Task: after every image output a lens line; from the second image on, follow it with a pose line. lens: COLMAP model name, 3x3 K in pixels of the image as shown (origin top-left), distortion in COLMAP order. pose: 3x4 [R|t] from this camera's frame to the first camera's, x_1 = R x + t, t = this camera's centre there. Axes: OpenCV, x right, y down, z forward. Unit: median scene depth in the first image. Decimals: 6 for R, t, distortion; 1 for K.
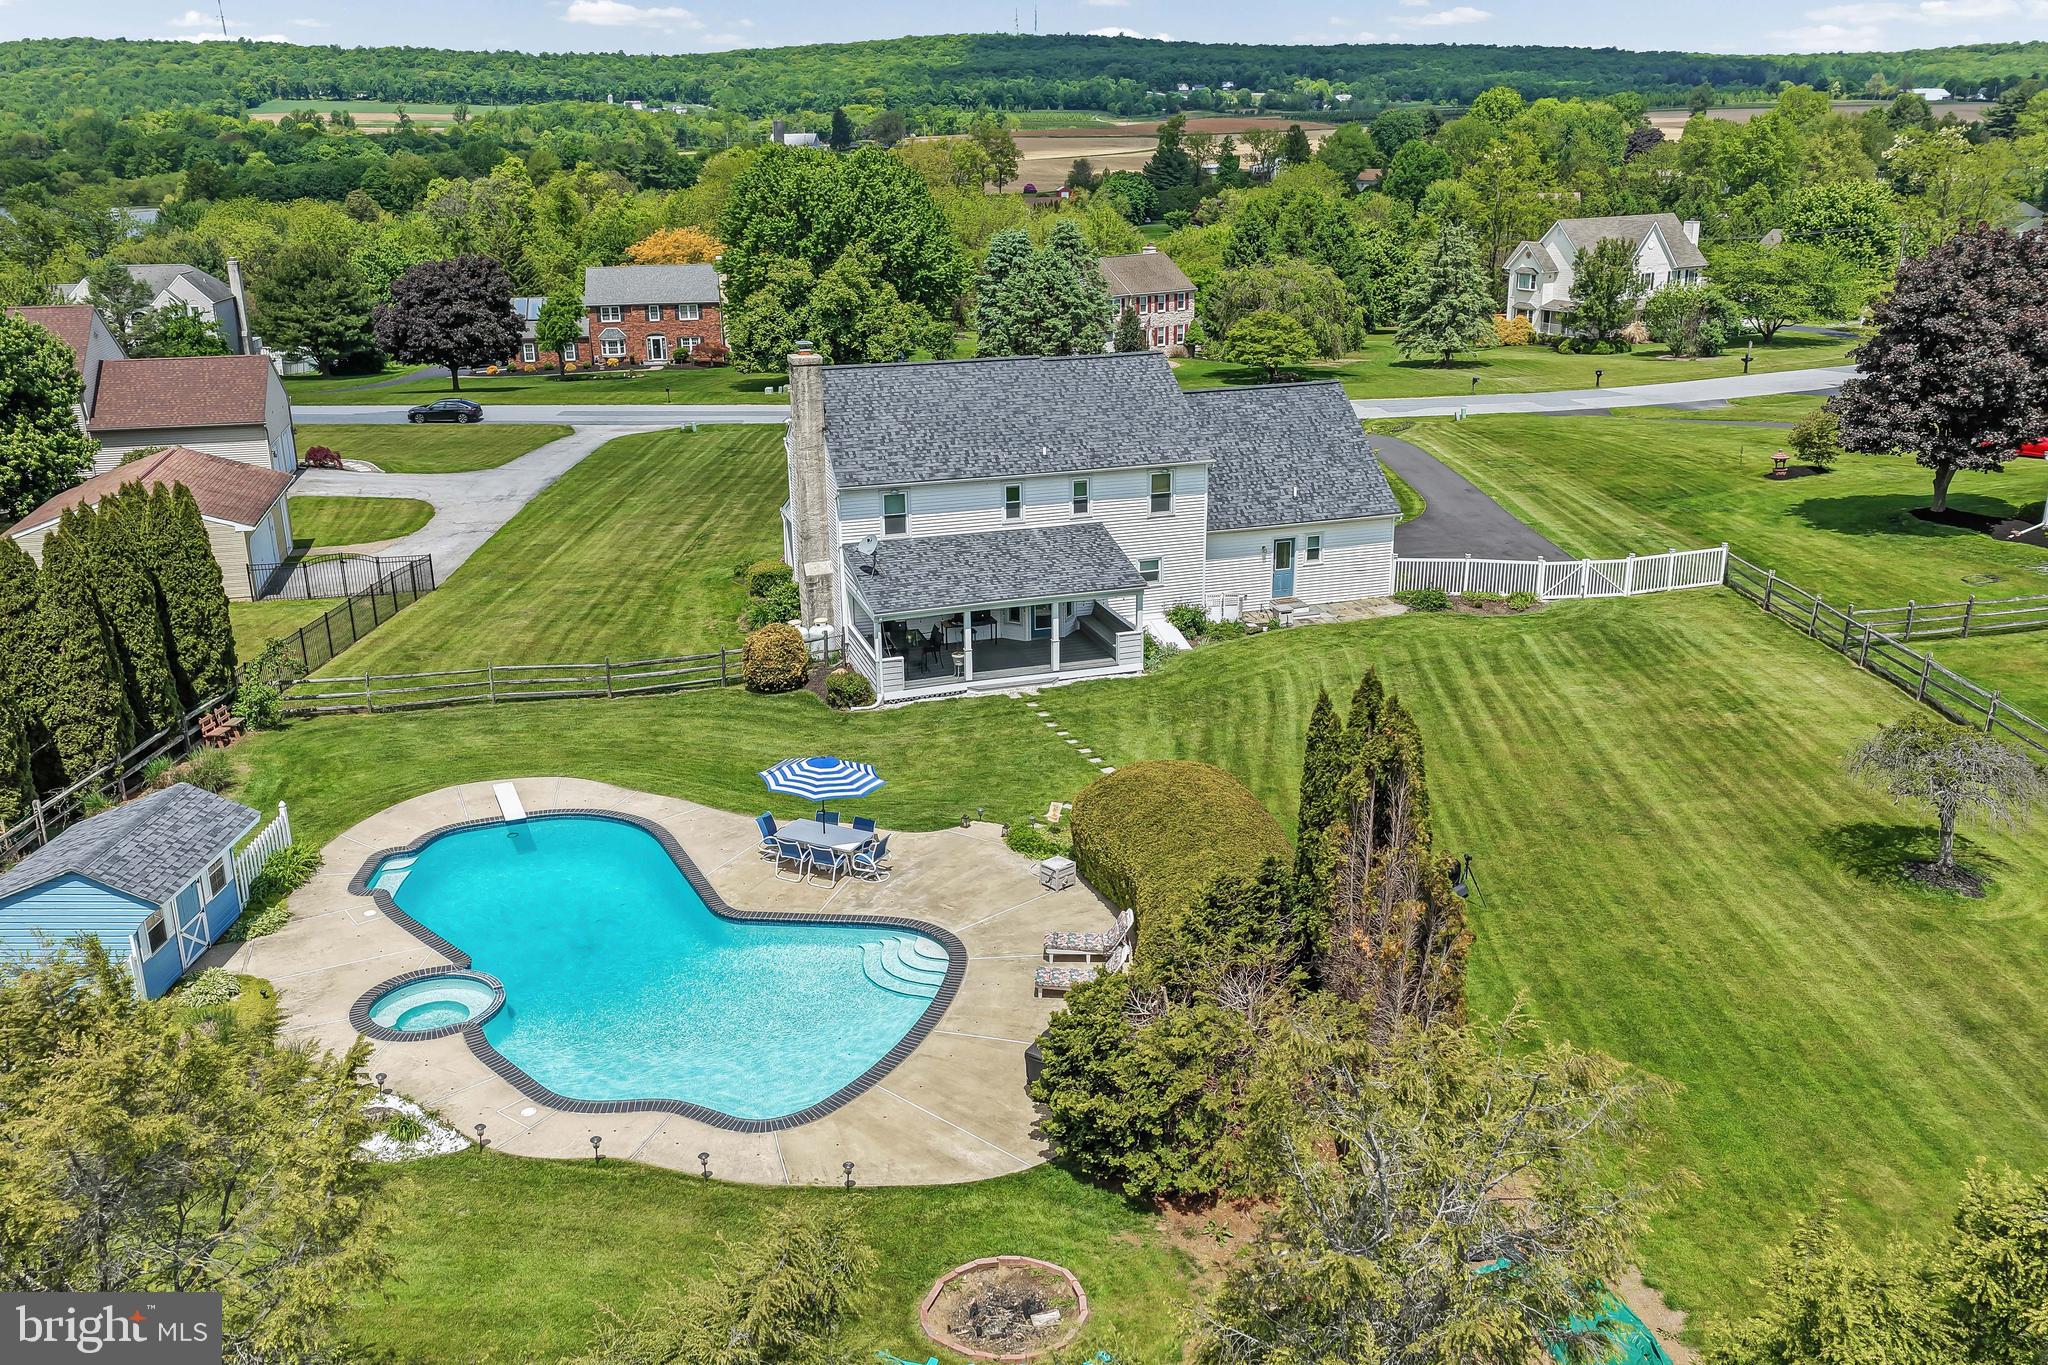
lens RADIAL K [[1705.0, 0, 1024.0], [0, 1705.0, 682.5], [0, 0, 1]] dist [-0.005970, 0.037909]
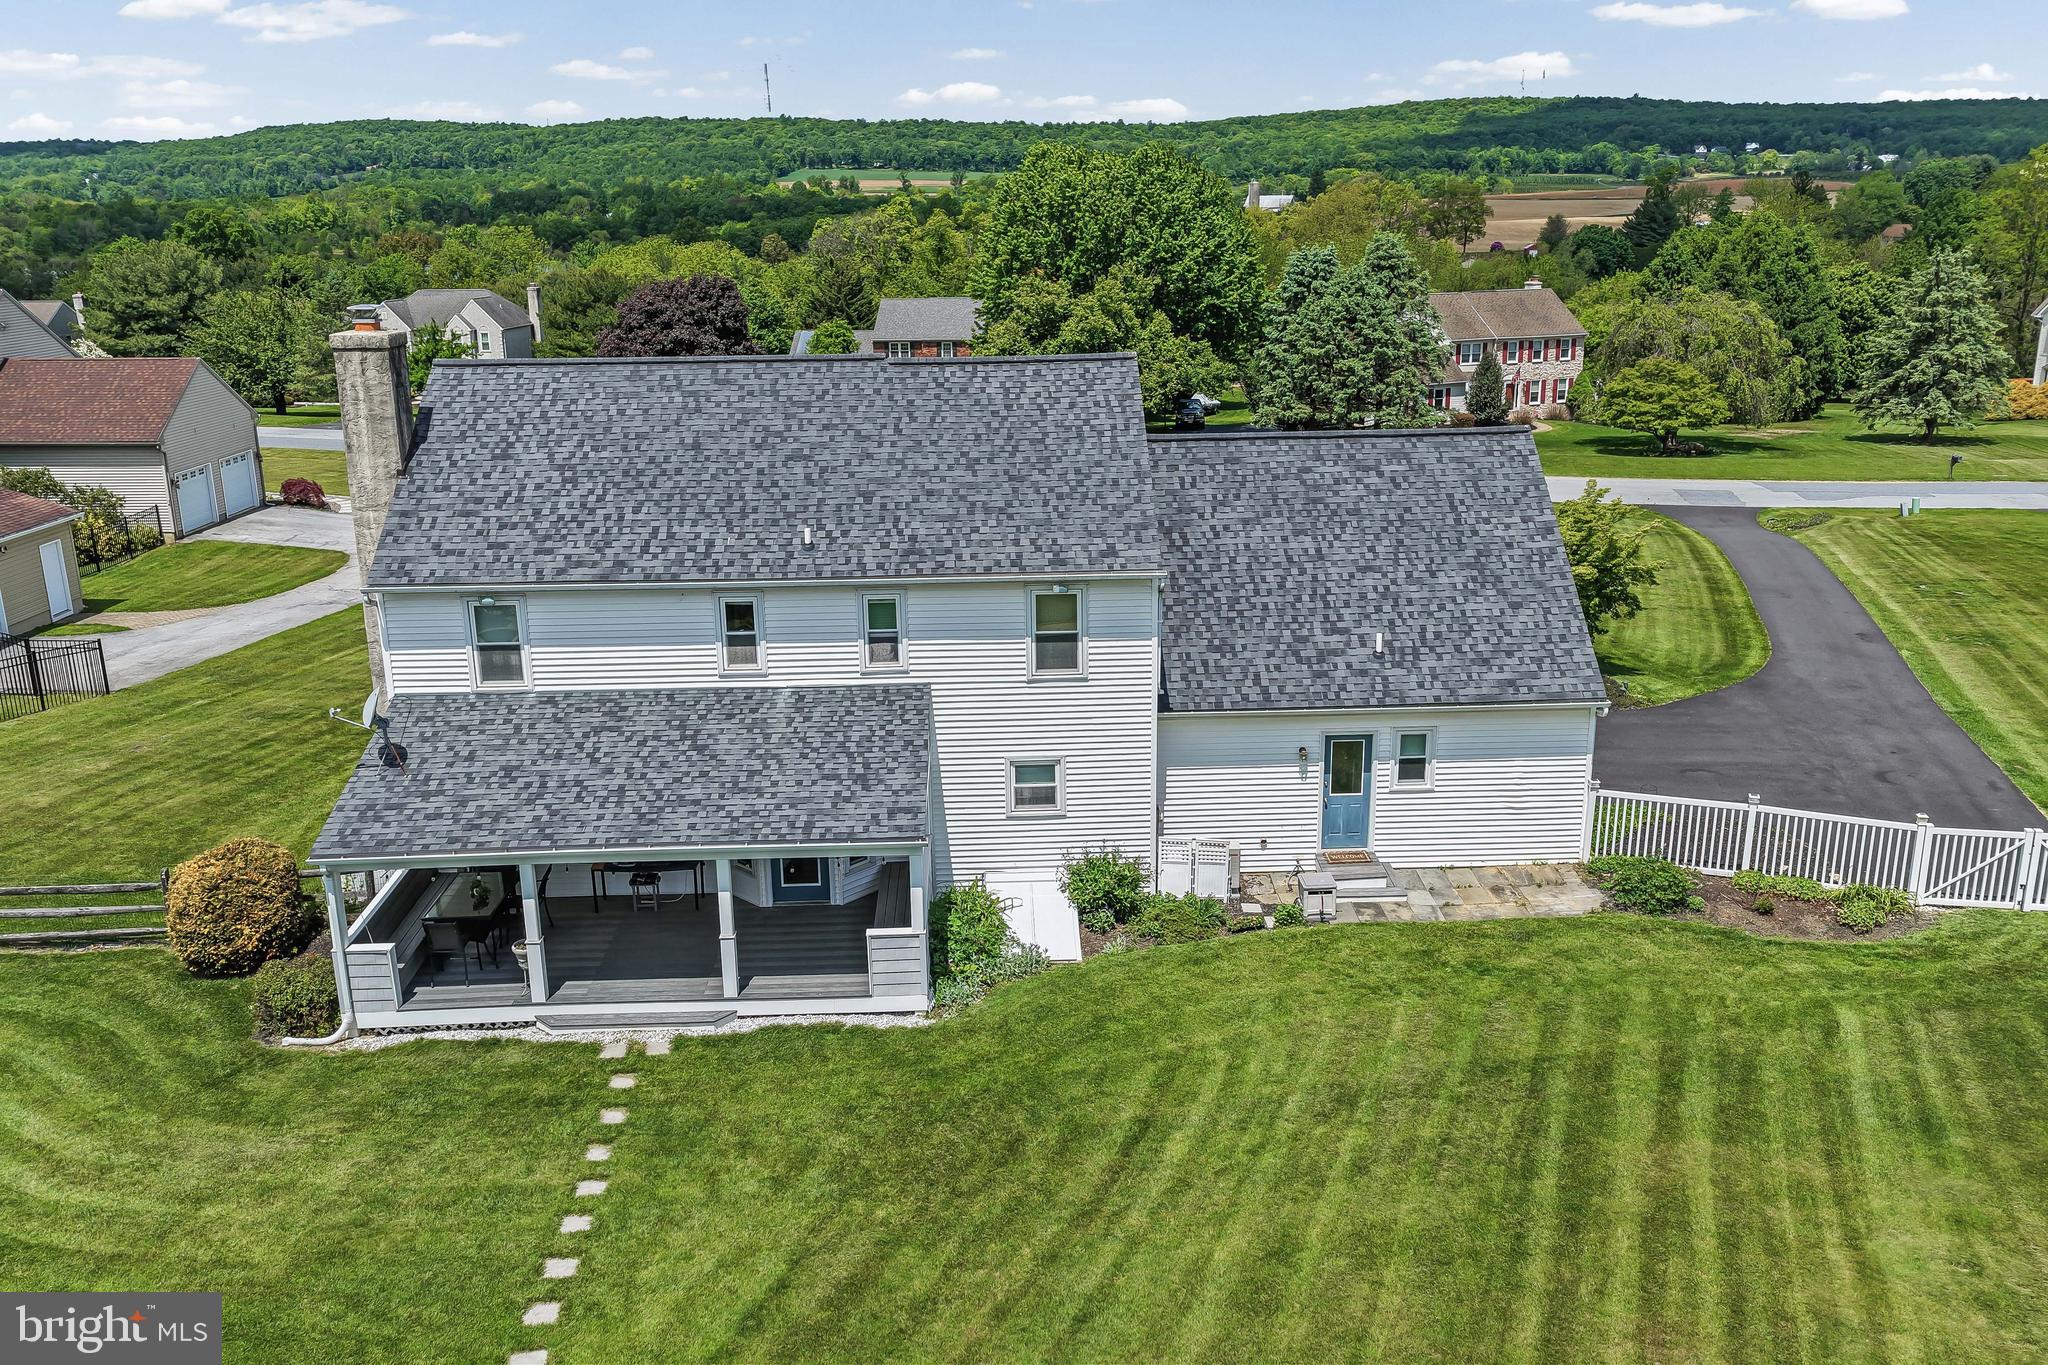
lens RADIAL K [[1705.0, 0, 1024.0], [0, 1705.0, 682.5], [0, 0, 1]] dist [-0.005970, 0.037909]
pose [[0.961725, 0.074669, -0.263646, 0.083052], [-0.084338, 0.996110, -0.025536, -0.034243], [0.260714, 0.046794, 0.964281, 0.215019]]
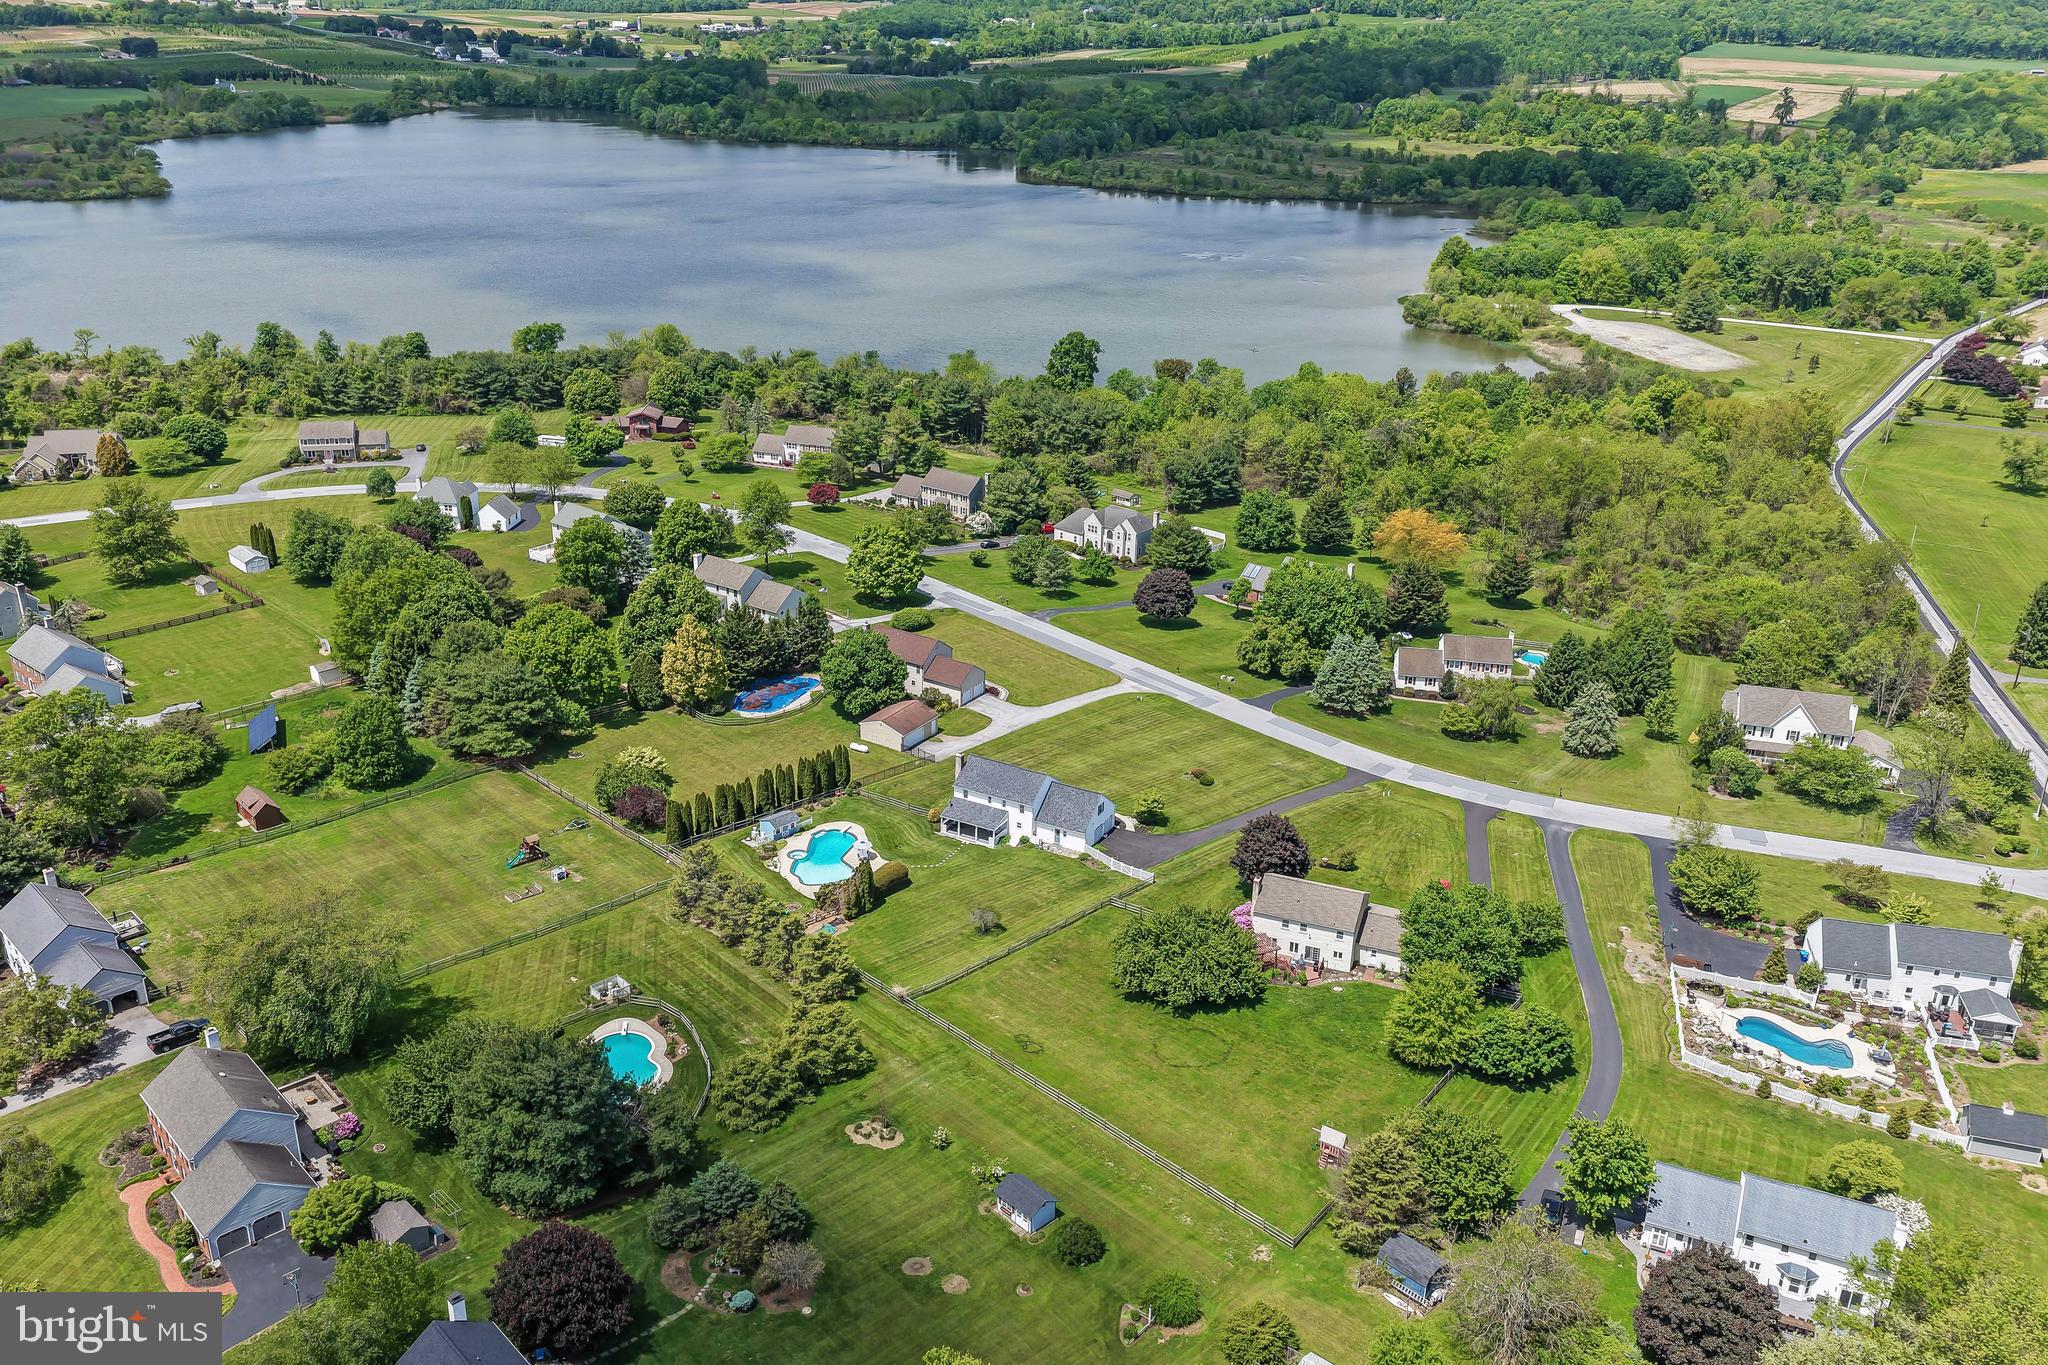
lens RADIAL K [[1705.0, 0, 1024.0], [0, 1705.0, 682.5], [0, 0, 1]] dist [-0.005970, 0.037909]
pose [[0.696204, 0.303952, -0.650318, 1.125380], [-0.257469, 0.951387, 0.169034, -0.462662], [0.670082, 0.049755, 0.740617, -0.880854]]
